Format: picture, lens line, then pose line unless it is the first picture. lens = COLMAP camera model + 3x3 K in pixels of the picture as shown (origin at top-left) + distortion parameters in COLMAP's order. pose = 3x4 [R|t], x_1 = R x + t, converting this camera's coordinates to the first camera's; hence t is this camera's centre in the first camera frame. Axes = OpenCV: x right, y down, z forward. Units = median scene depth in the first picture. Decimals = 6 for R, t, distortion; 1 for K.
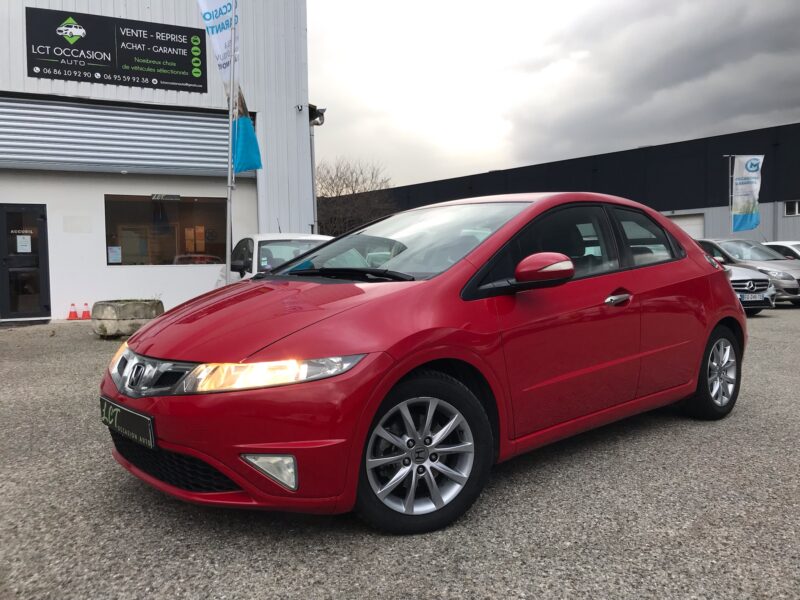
lens RADIAL K [[657.2, 0, 395.6], [0, 657.2, 293.6], [0, 0, 1]] dist [0.023715, -0.007933]
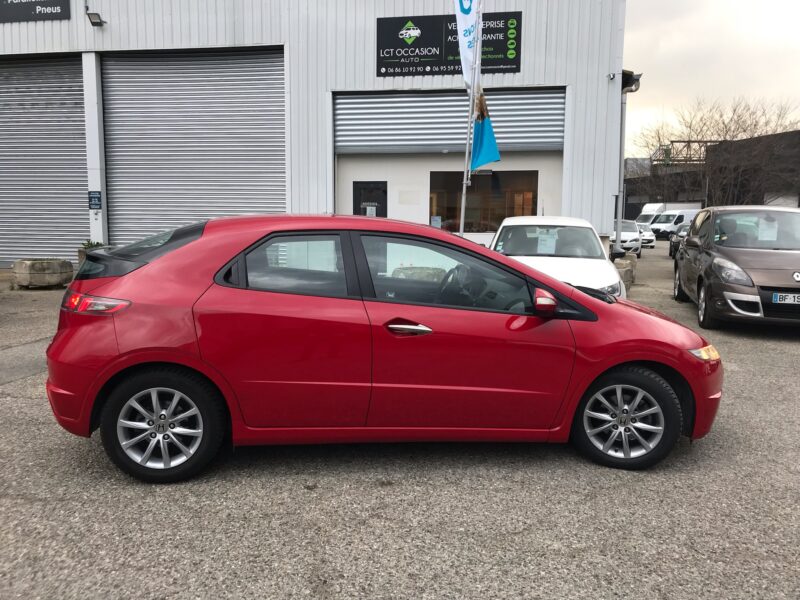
lens RADIAL K [[657.2, 0, 391.7], [0, 657.2, 294.5], [0, 0, 1]] dist [0.023715, -0.007933]
pose [[0.834191, 0.087067, -0.544559, 0.166258], [-0.043086, 0.994730, 0.093040, -0.039477], [0.549790, -0.054151, 0.833546, -0.025899]]
